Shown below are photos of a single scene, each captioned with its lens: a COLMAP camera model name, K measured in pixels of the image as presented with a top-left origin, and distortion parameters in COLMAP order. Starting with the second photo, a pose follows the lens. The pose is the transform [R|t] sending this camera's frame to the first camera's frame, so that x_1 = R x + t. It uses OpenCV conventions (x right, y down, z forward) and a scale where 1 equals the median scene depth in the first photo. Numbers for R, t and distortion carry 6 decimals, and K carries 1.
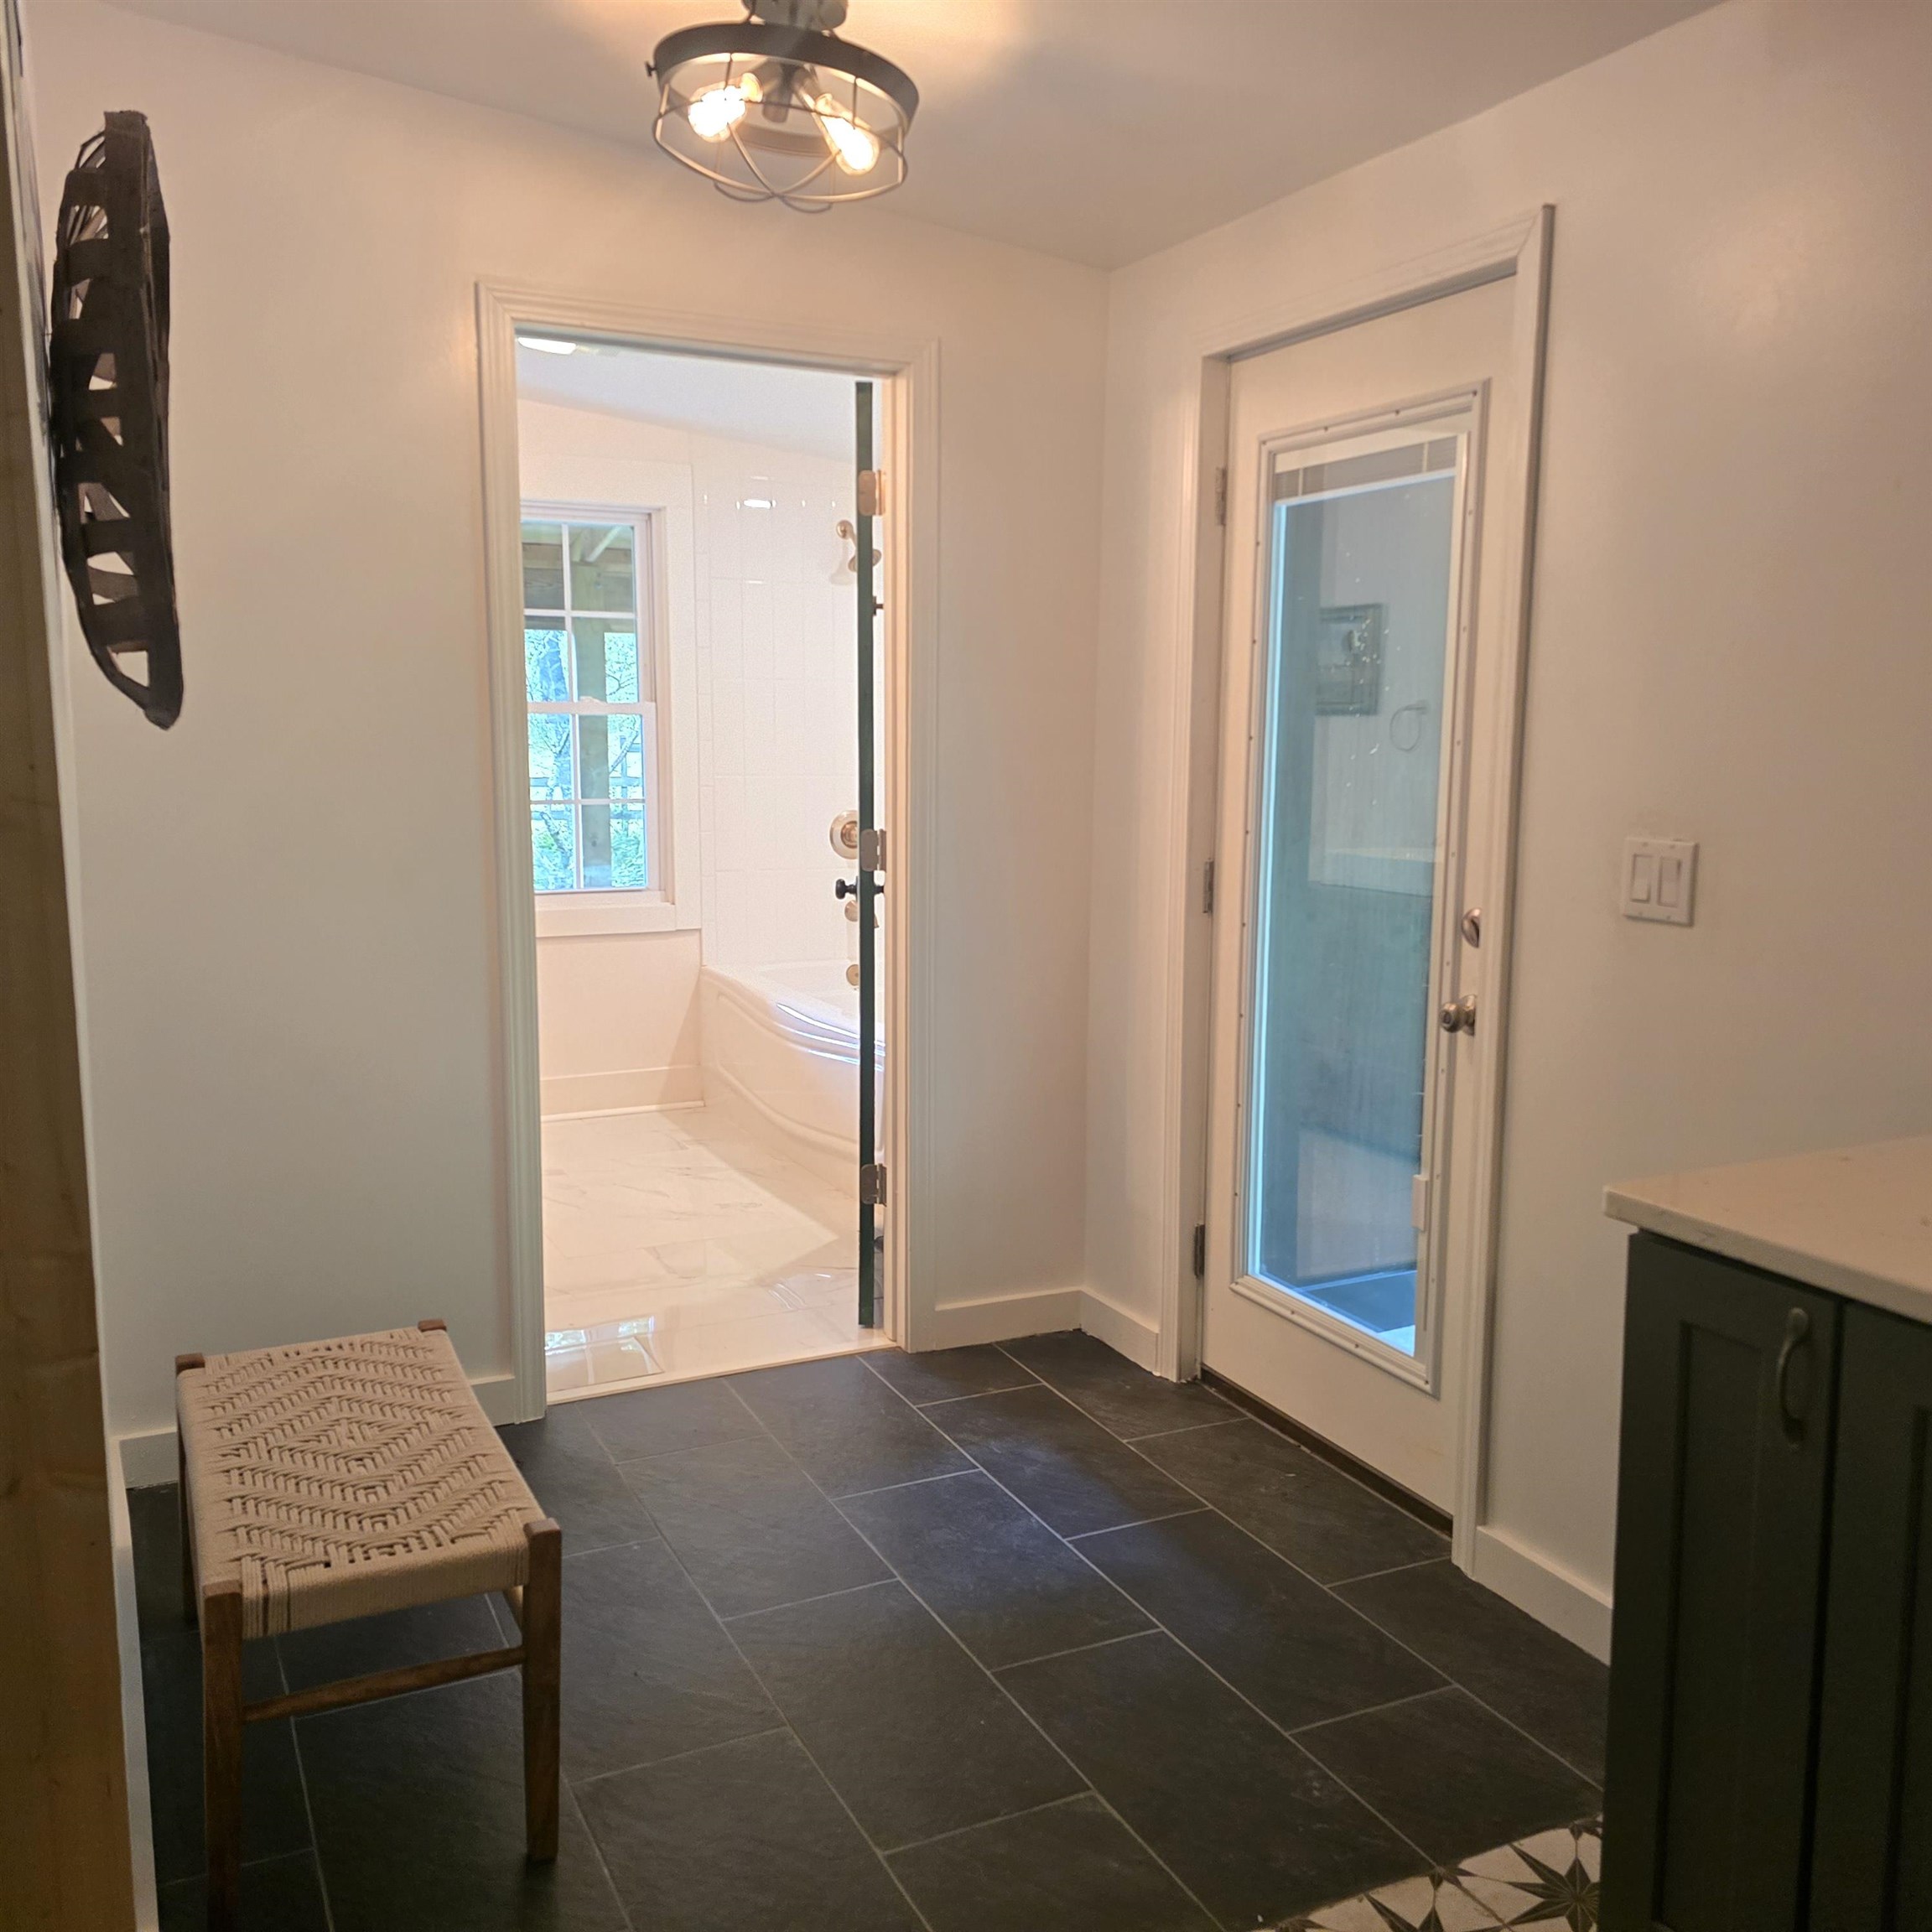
lens RADIAL K [[1762.5, 0, 966.0], [0, 1762.5, 966.0], [0, 0, 1]] dist [0.167986, -0.205901]
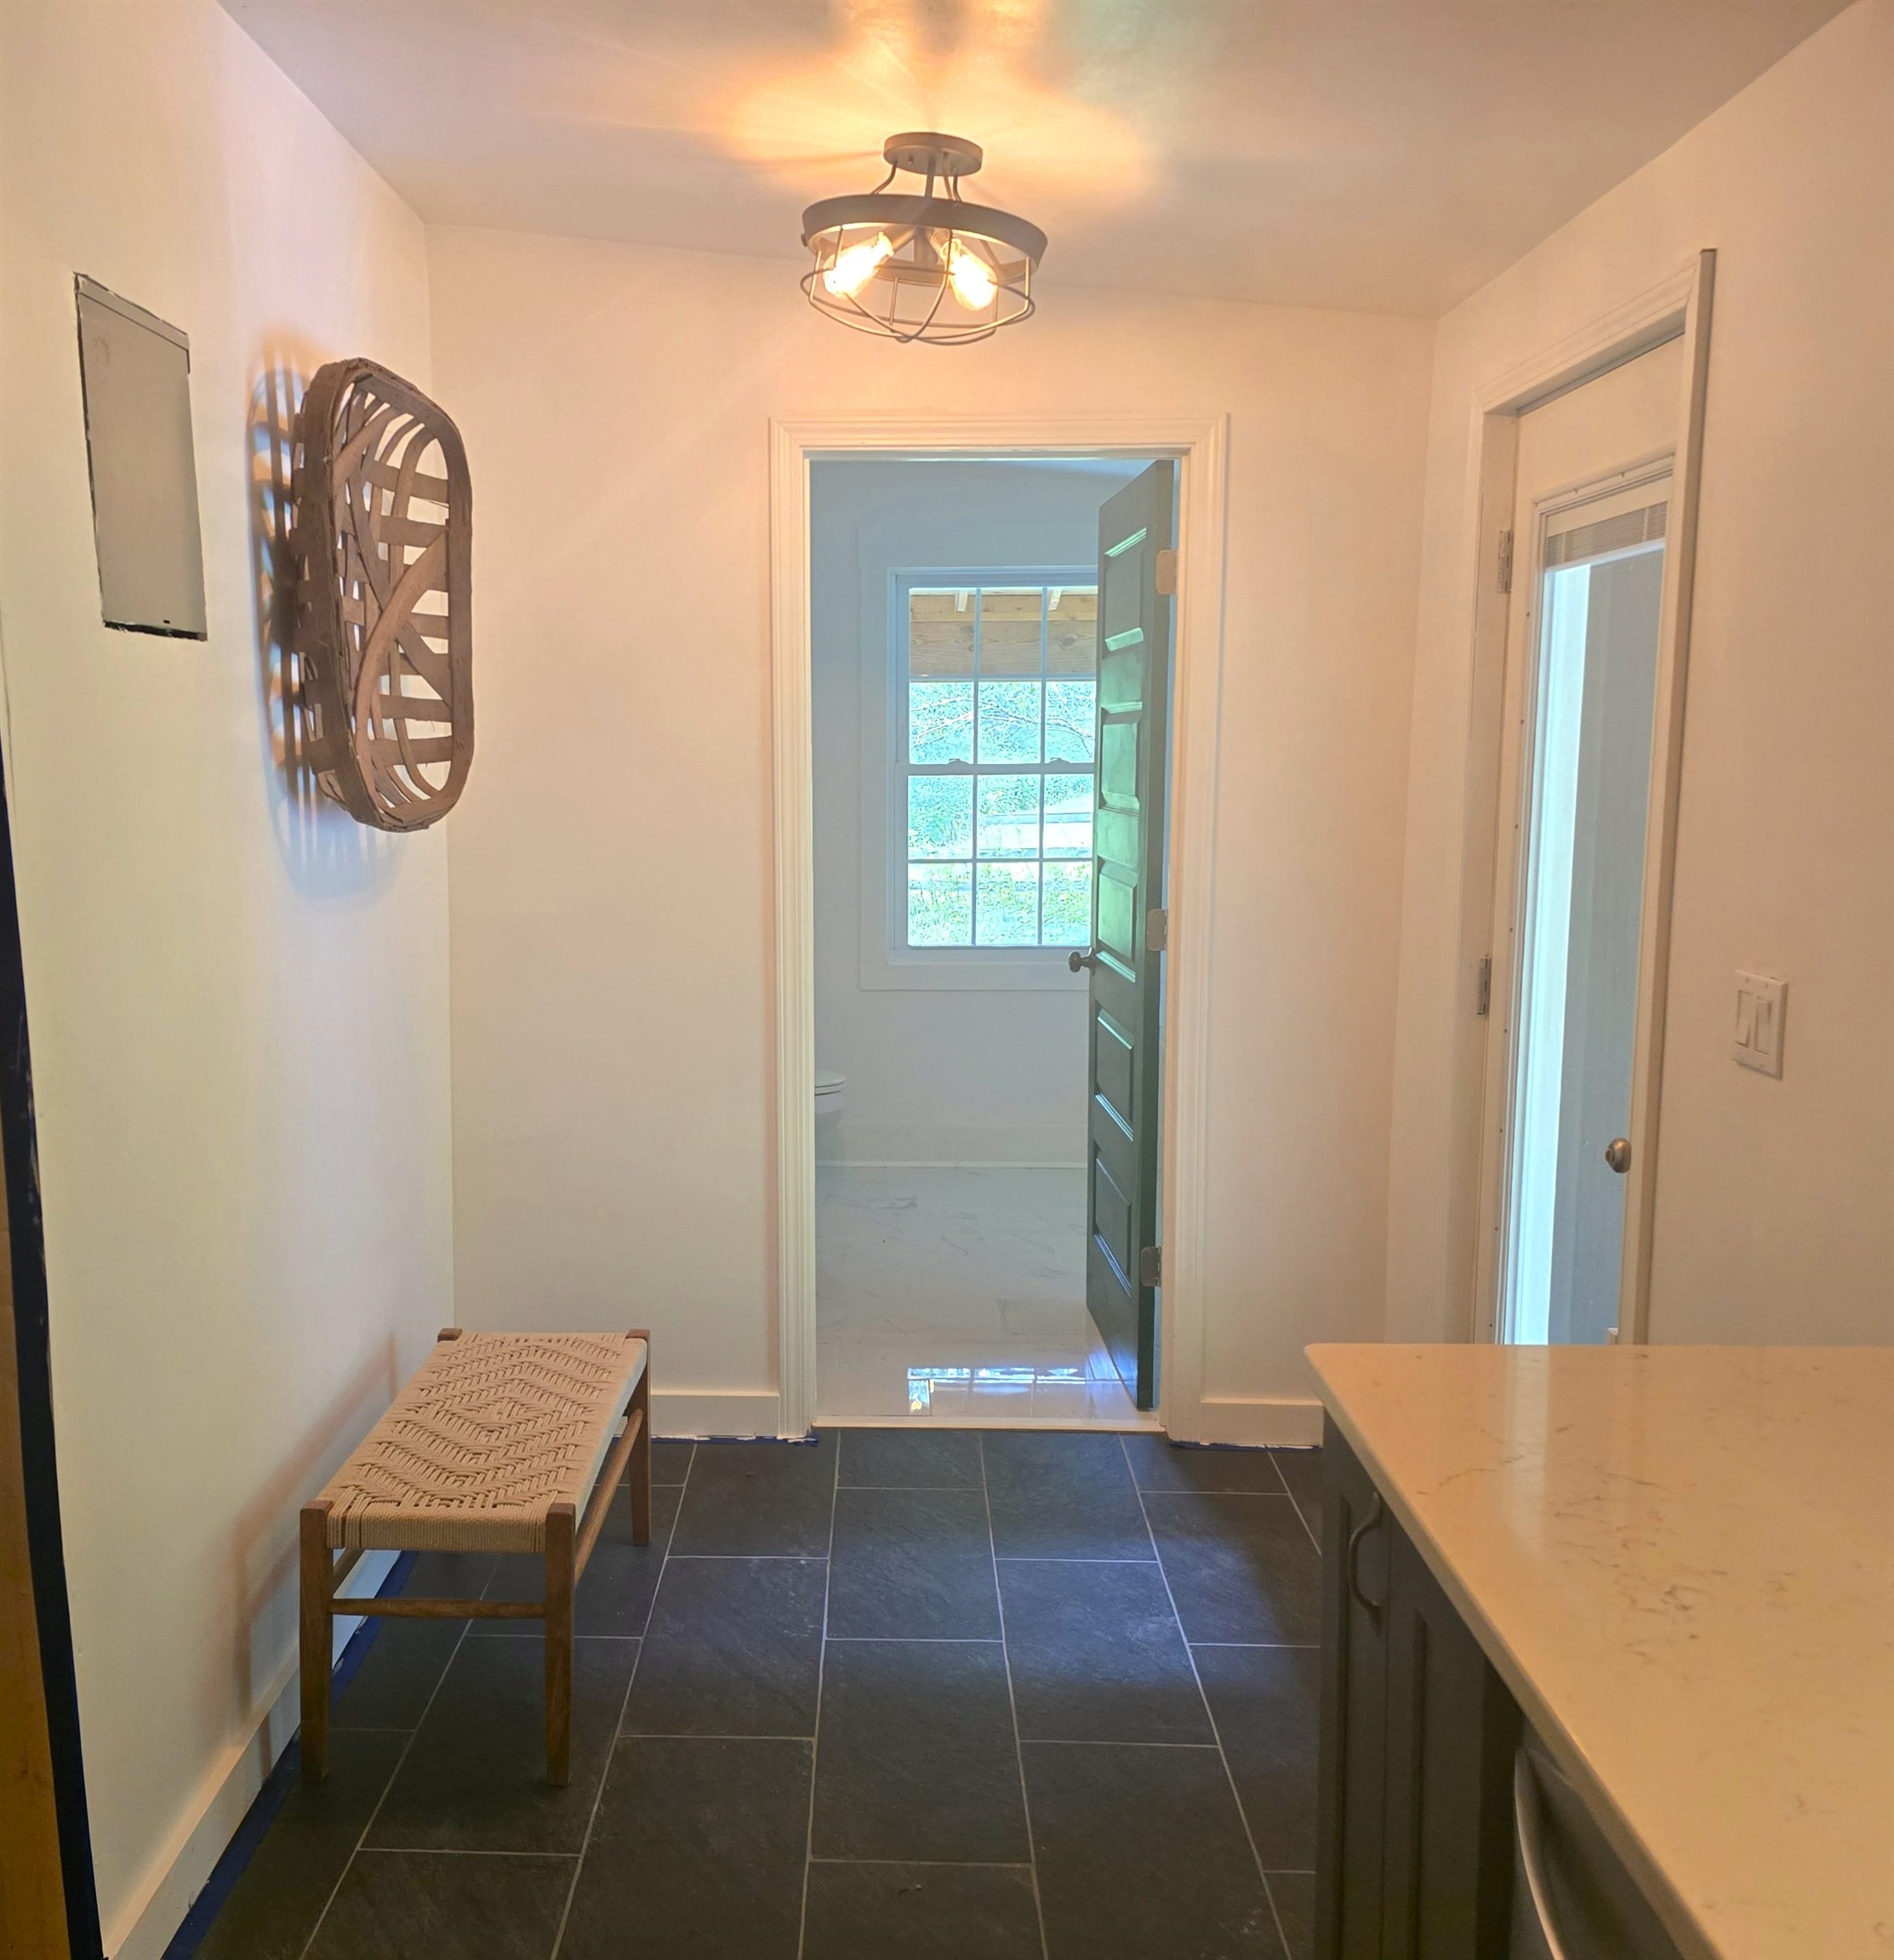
lens RADIAL K [[1968.0, 0, 945.7], [0, 1968.0, 1009.0], [0, 0, 1]] dist [0.108841, -0.006808]
pose [[0.880940, 0.061036, -0.469276, 0.490606], [-0.056272, 0.998123, 0.024184, -0.055273], [0.469871, 0.005102, 0.882721, -0.041497]]
